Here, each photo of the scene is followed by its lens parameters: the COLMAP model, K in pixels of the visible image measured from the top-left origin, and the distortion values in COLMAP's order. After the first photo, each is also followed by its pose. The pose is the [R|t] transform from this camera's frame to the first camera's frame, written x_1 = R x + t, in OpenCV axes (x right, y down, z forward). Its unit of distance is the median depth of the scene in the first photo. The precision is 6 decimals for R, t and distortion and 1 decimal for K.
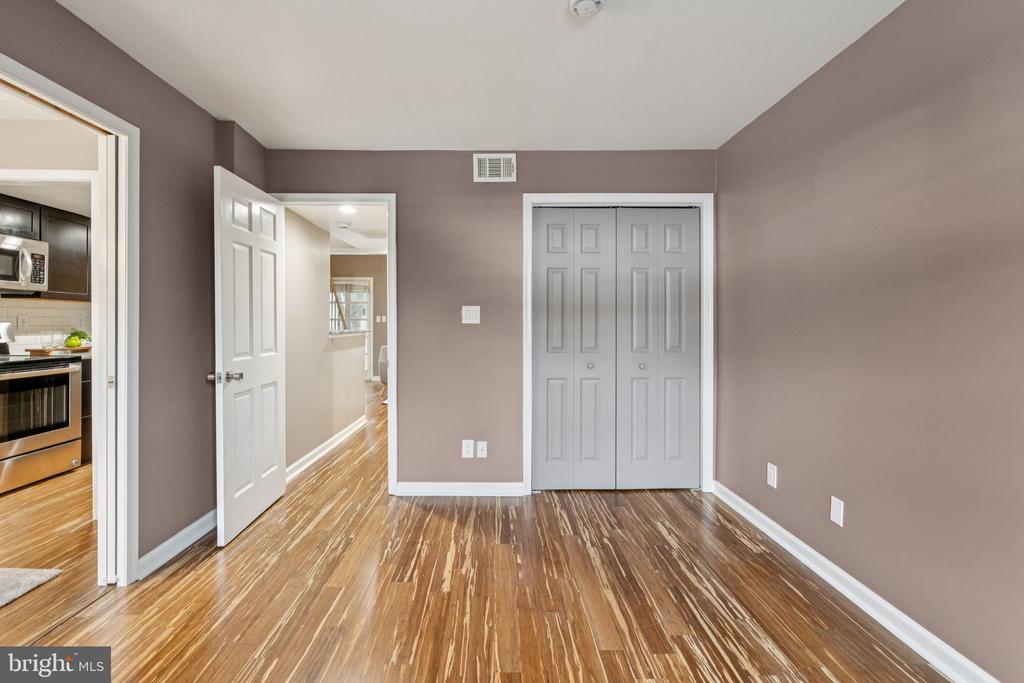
lens RADIAL K [[456.4, 0, 500.5], [0, 456.4, 319.3], [0, 0, 1]] dist [-0.004542, 0.000106]
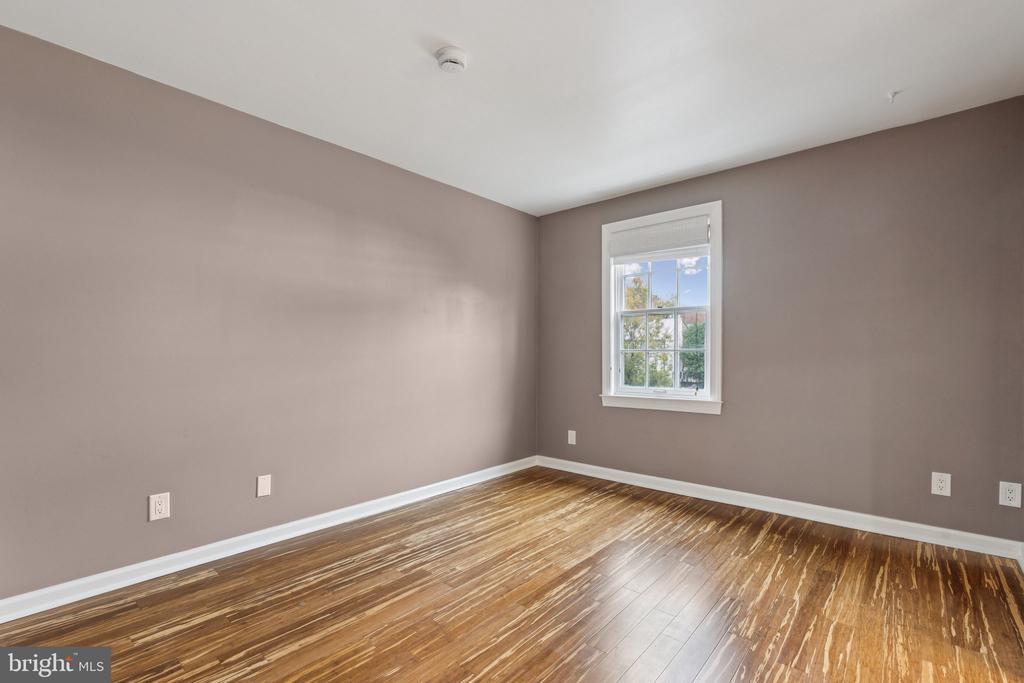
lens RADIAL K [[461.7, 0, 519.7], [0, 461.7, 353.5], [0, 0, 1]] dist [-0.003944, -0.000068]
pose [[-0.752072, -0.000713, 0.659080, -0.447525], [-0.004809, 0.999979, -0.004405, 0.046274], [-0.659063, -0.006483, -0.752060, 1.083279]]
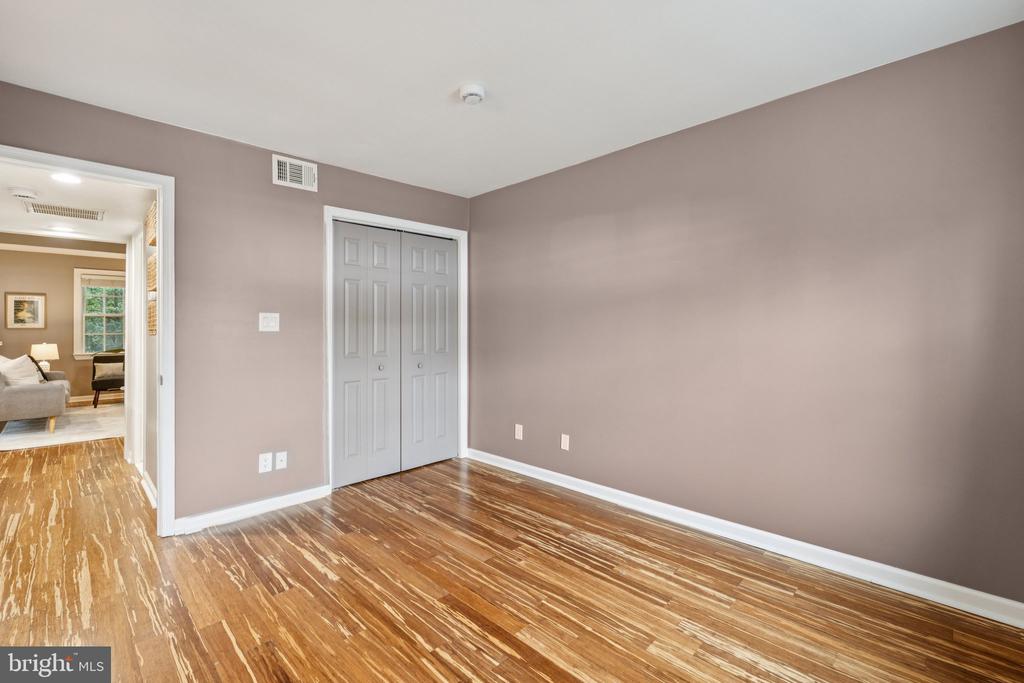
lens RADIAL K [[455.4, 0, 507.0], [0, 455.4, 328.2], [0, 0, 1]] dist [0.002480, 0.000490]
pose [[0.718247, -0.001154, 0.695787, -0.415198], [-0.000215, 0.999998, 0.001881, 0.001957], [-0.695788, -0.001501, 0.718245, -0.035815]]
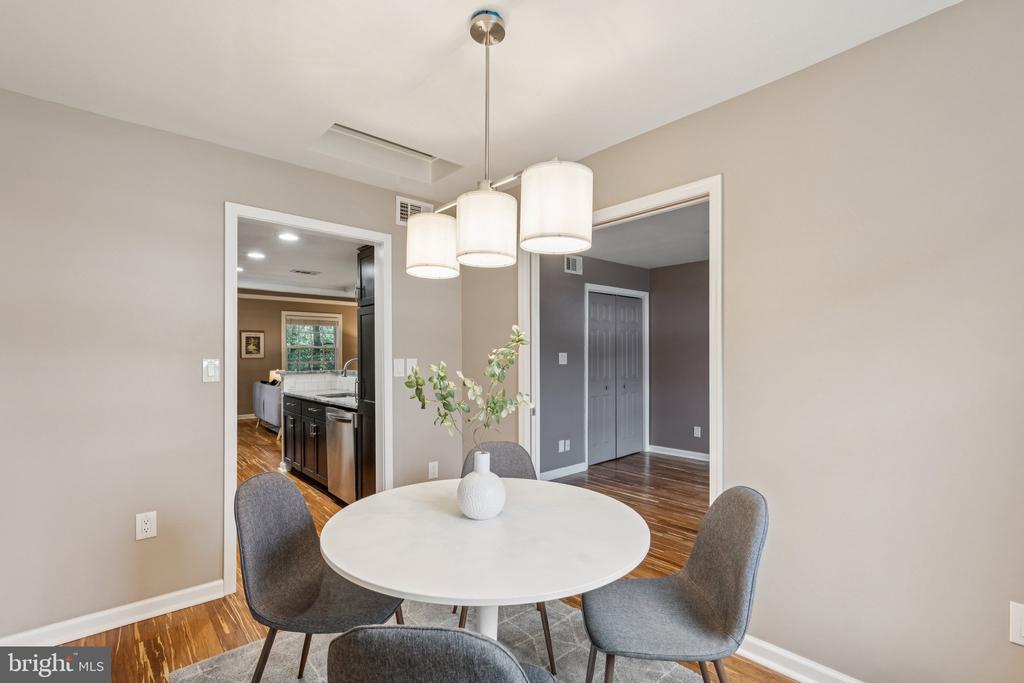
lens RADIAL K [[462.7, 0, 505.7], [0, 462.7, 351.8], [0, 0, 1]] dist [0.001137, 0.000151]
pose [[0.748388, -0.001832, 0.663259, -1.389164], [0.000917, 0.999998, 0.001728, -0.039885], [-0.663260, -0.000685, 0.748388, -0.042481]]
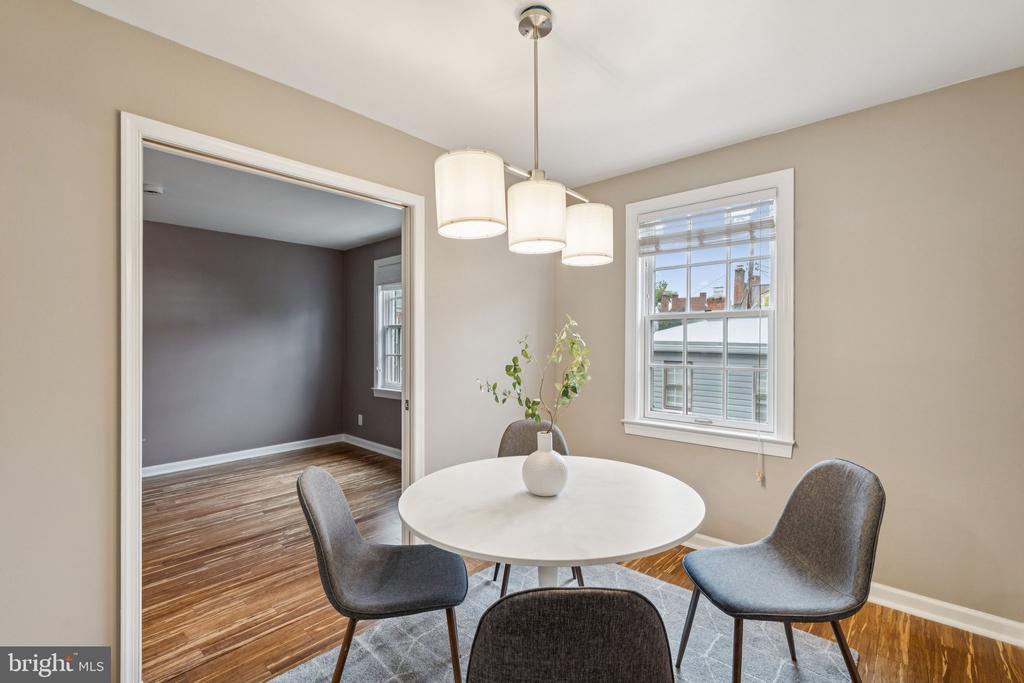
lens RADIAL K [[453.3, 0, 512.0], [0, 453.3, 341.5], [0, 0, 1]] dist [0.000510, 0.000366]
pose [[-0.732232, -0.003167, 0.681048, -1.376424], [-0.003497, 0.999993, 0.000890, -0.028496], [-0.681046, -0.001730, -0.732238, 0.826157]]
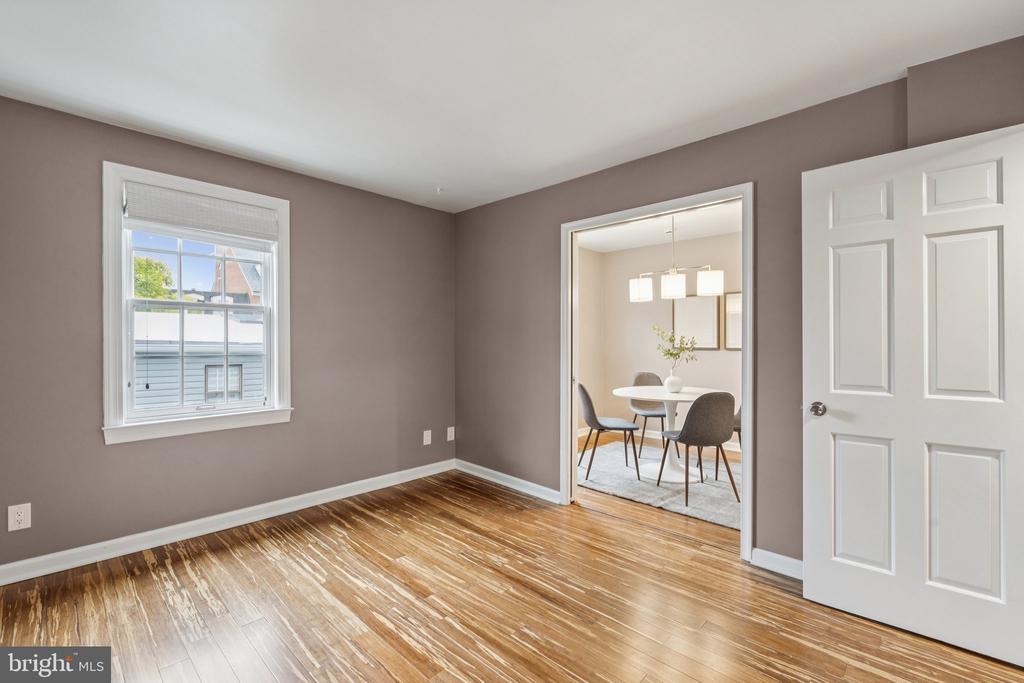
lens RADIAL K [[448.1, 0, 503.7], [0, 448.1, 342.8], [0, 0, 1]] dist [-0.002244, -0.000061]
pose [[-0.705323, -0.003306, -0.708878, 0.360550], [0.000563, 0.999986, -0.005224, 0.005024], [0.708886, -0.004084, -0.705311, 1.018203]]
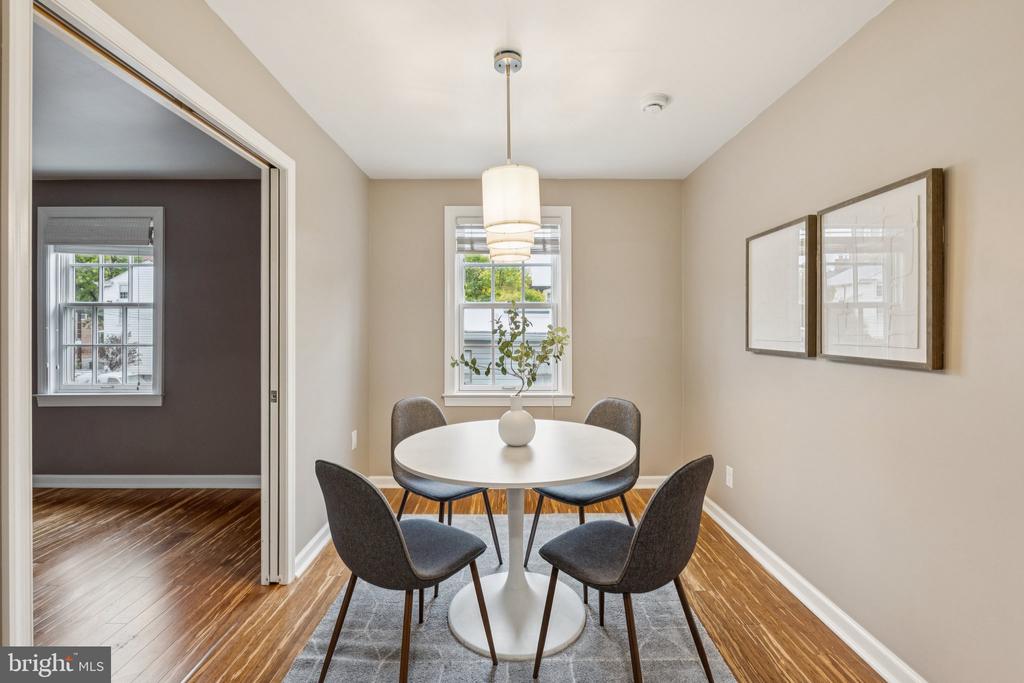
lens RADIAL K [[446.8, 0, 517.8], [0, 446.8, 330.1], [0, 0, 1]] dist [-0.032241, 0.006814]
pose [[-0.999940, -0.002285, -0.010668, -1.022452], [-0.002271, 0.999997, -0.001275, -0.015561], [0.010670, -0.001250, -0.999942, 1.069209]]
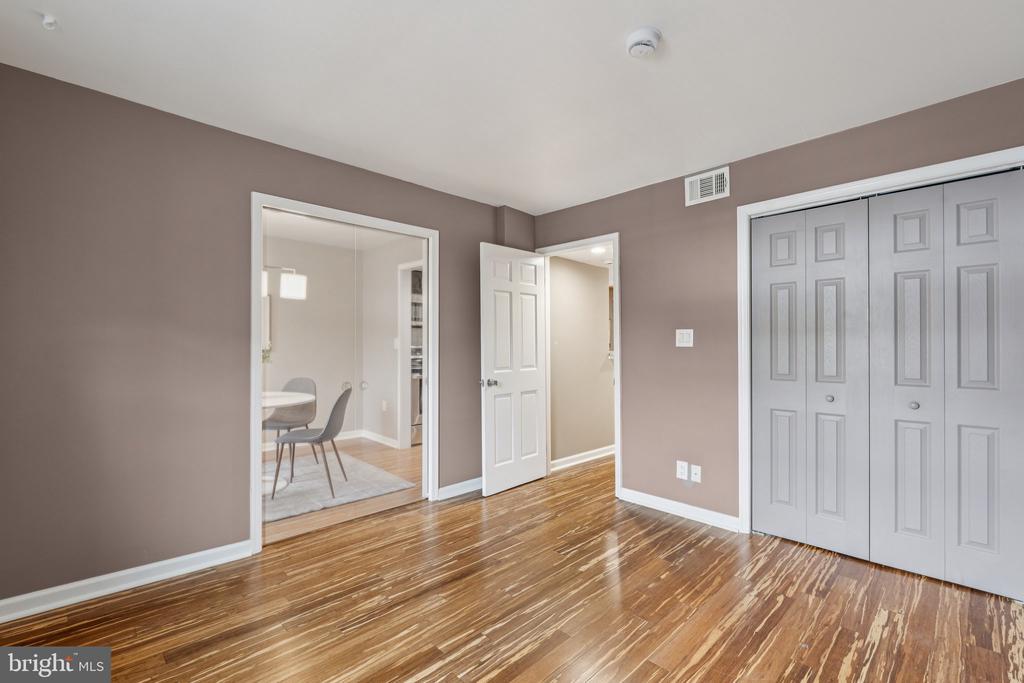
lens RADIAL K [[453.3, 0, 512.0], [0, 453.3, 341.5], [0, 0, 1]] dist [0.000510, 0.000366]
pose [[0.690935, -0.006919, -0.722884, 0.444945], [0.005278, 0.999976, -0.004526, 0.000008], [0.722898, -0.000688, 0.690955, 0.033528]]
